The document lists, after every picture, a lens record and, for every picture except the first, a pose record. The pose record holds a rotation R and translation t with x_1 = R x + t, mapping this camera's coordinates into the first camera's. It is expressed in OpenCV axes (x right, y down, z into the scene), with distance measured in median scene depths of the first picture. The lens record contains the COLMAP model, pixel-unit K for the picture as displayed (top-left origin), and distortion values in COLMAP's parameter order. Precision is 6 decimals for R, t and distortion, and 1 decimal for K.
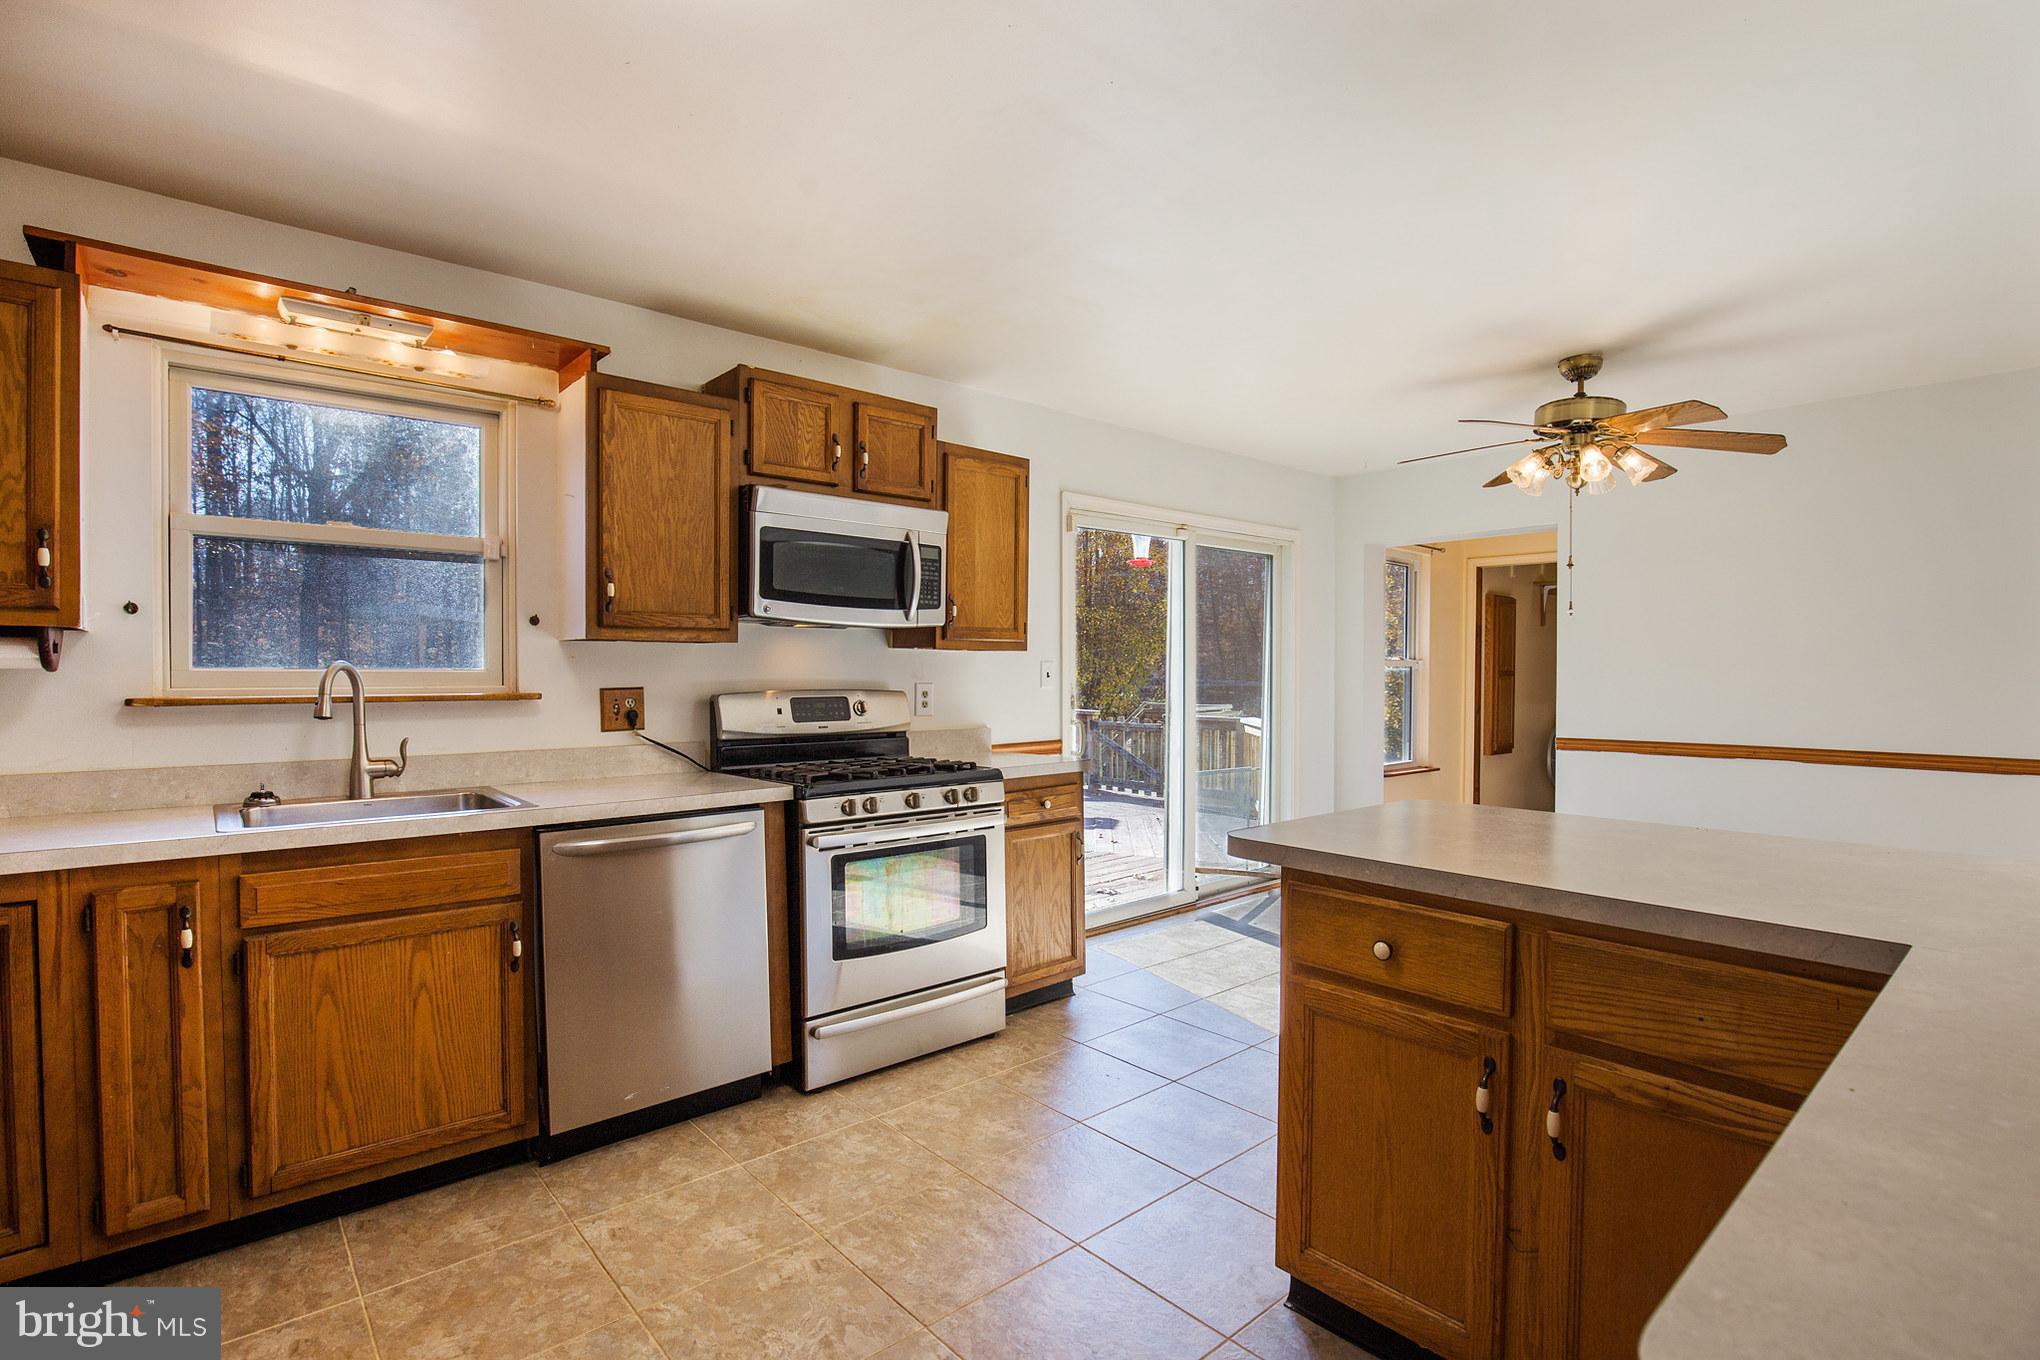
lens RADIAL K [[957.4, 0, 1017.4], [0, 957.4, 677.0], [0, 0, 1]] dist [-0.022702, 0.000122]
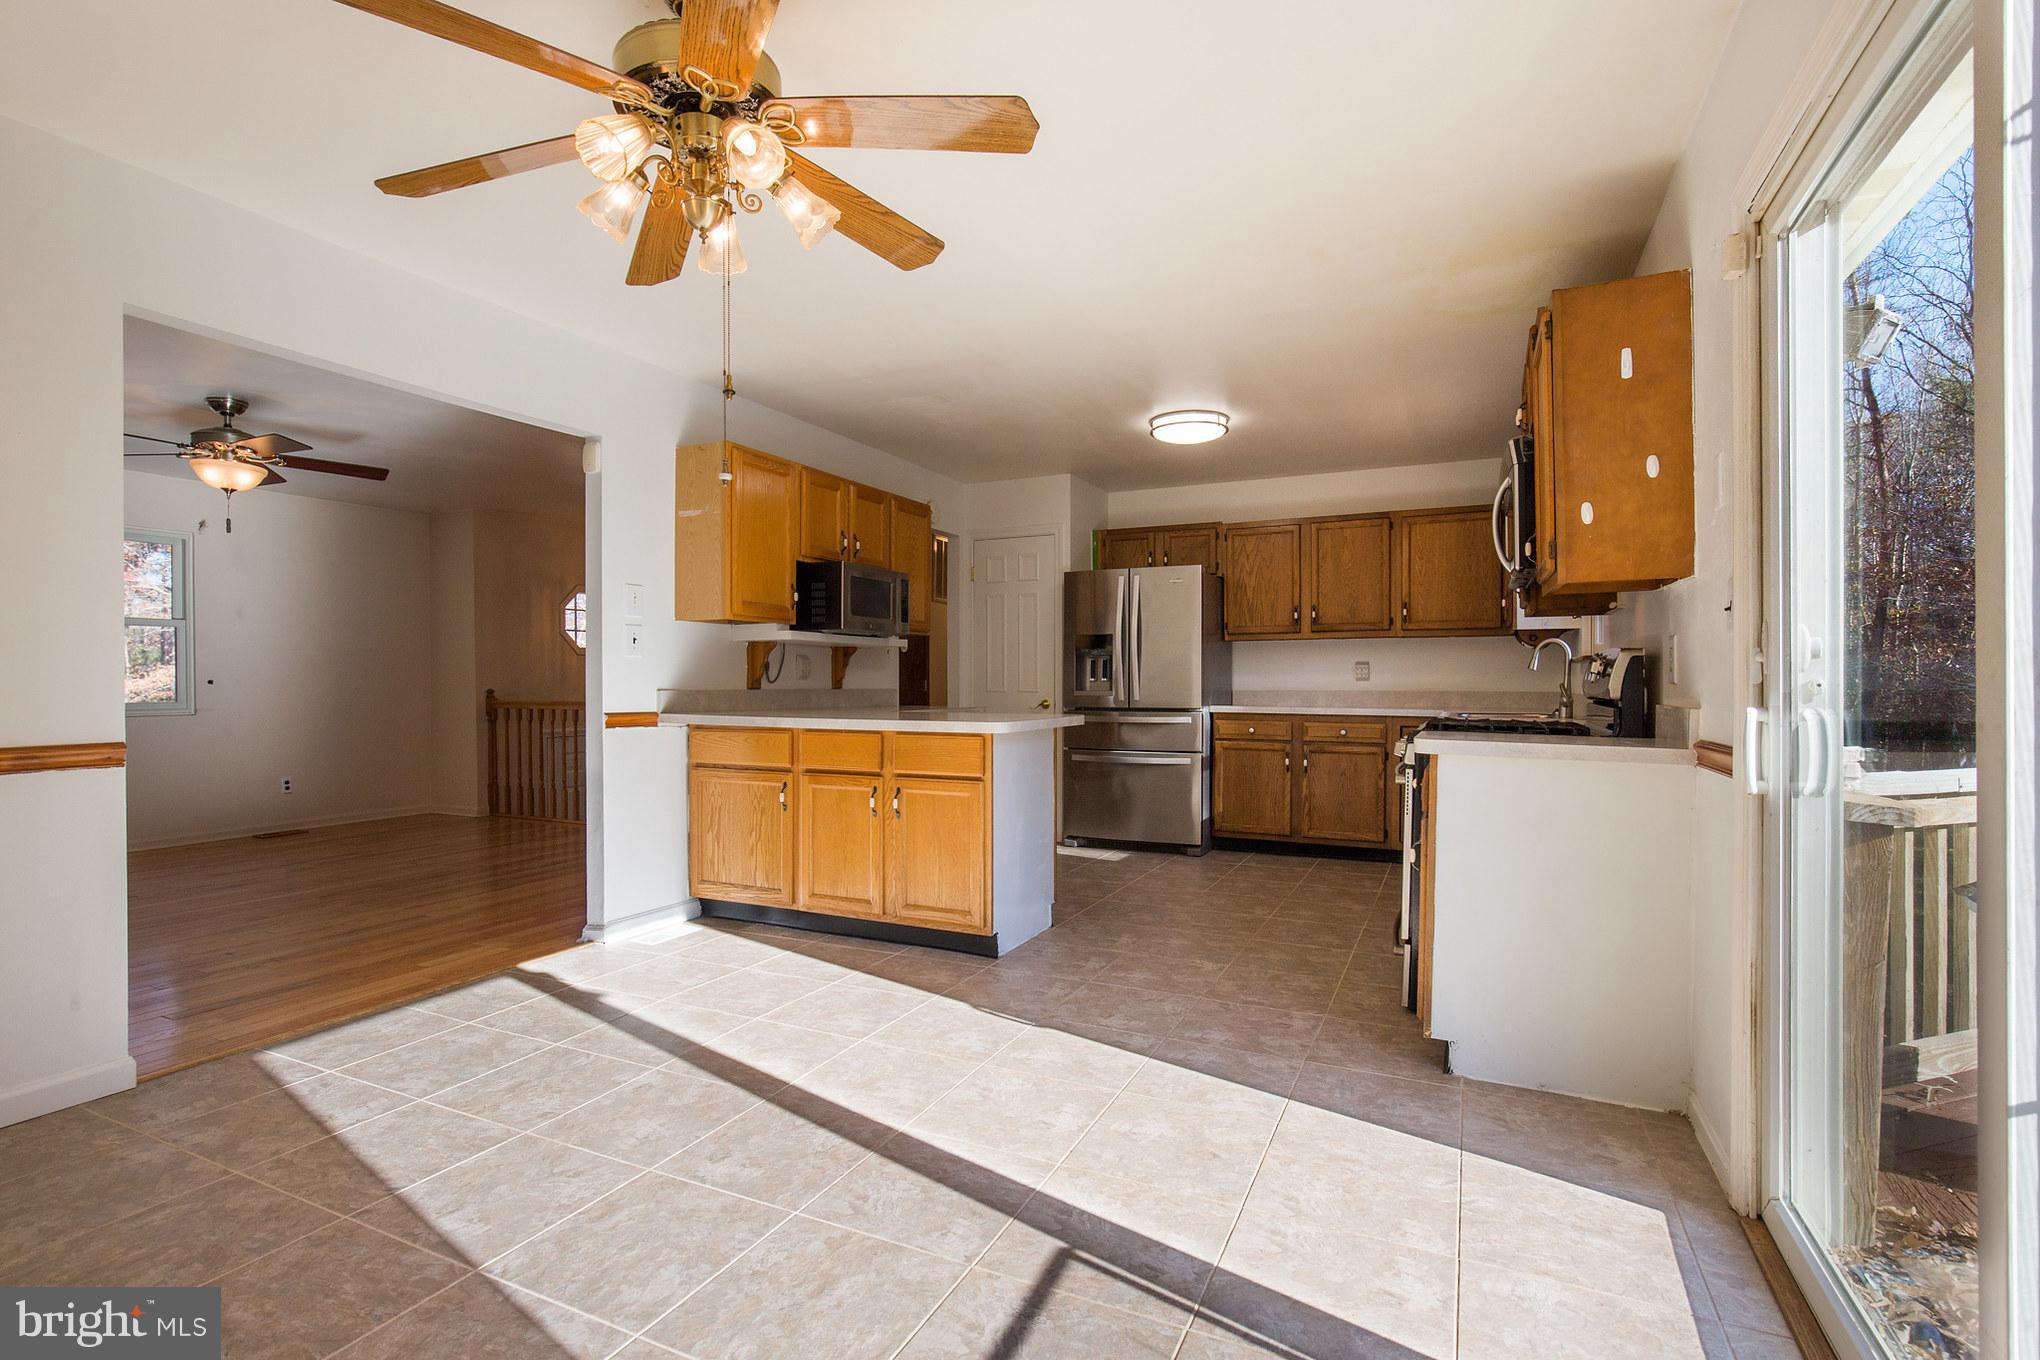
lens RADIAL K [[957.4, 0, 1024.4], [0, 957.4, 689.7], [0, 0, 1]] dist [-0.022702, 0.000122]
pose [[-0.915083, 0.003333, -0.403251, 0.759464], [-0.002731, 0.999892, 0.014463, 0.047661], [0.403256, 0.014336, -0.914975, 1.832320]]
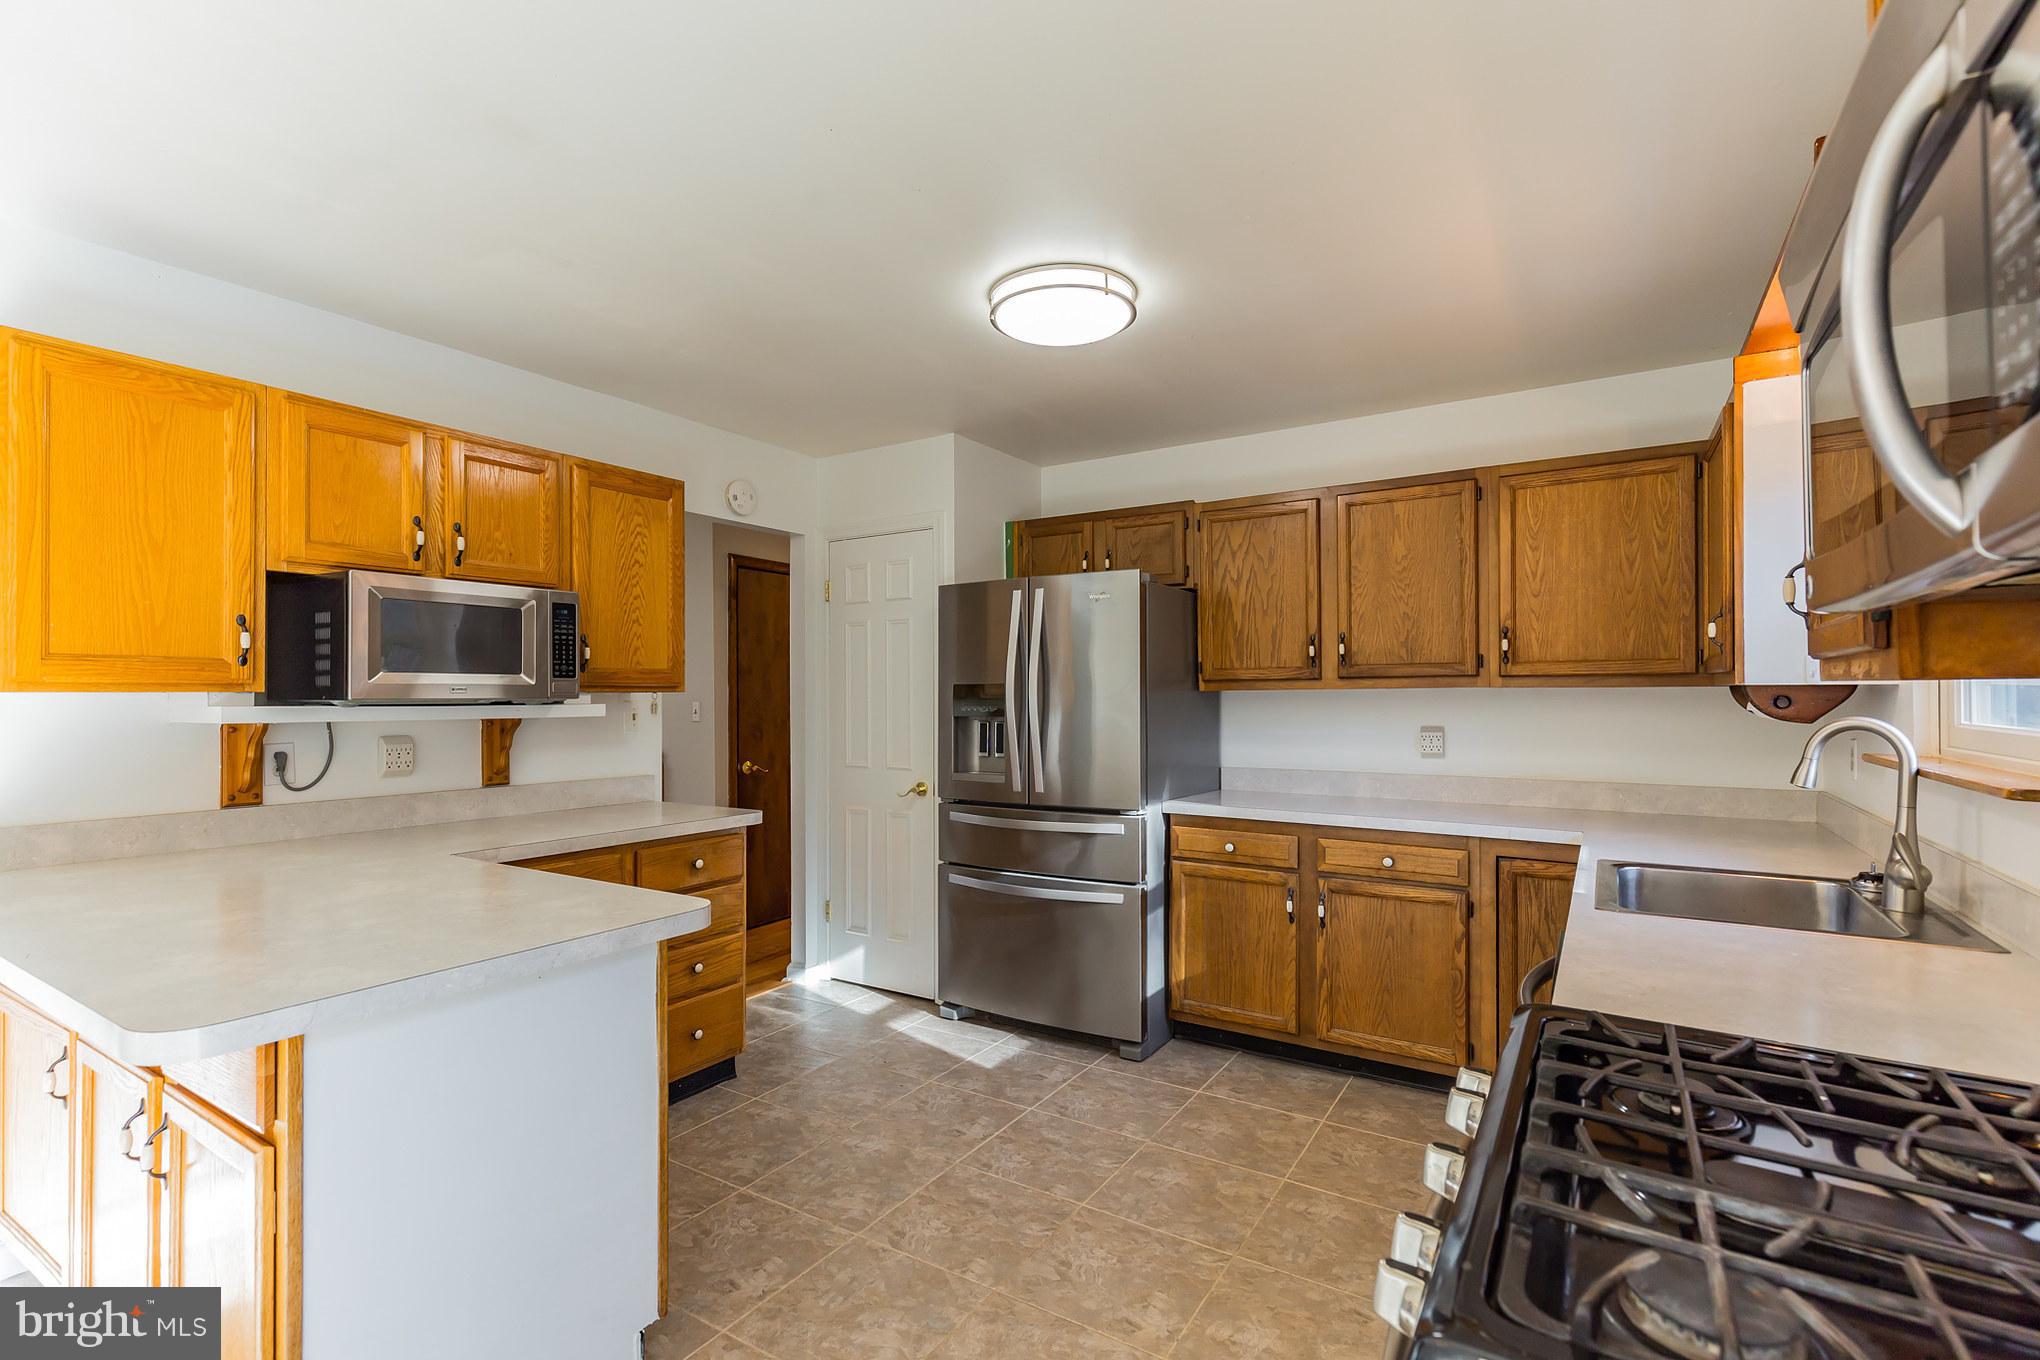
lens RADIAL K [[919.9, 0, 1020.9], [0, 919.9, 683.2], [0, 0, 1]] dist [0.009298, -0.001330]
pose [[-0.959672, -0.000220, -0.281123, 0.114361], [0.000782, 0.999994, -0.003452, -0.034939], [0.281122, -0.003533, -0.959665, 1.240529]]
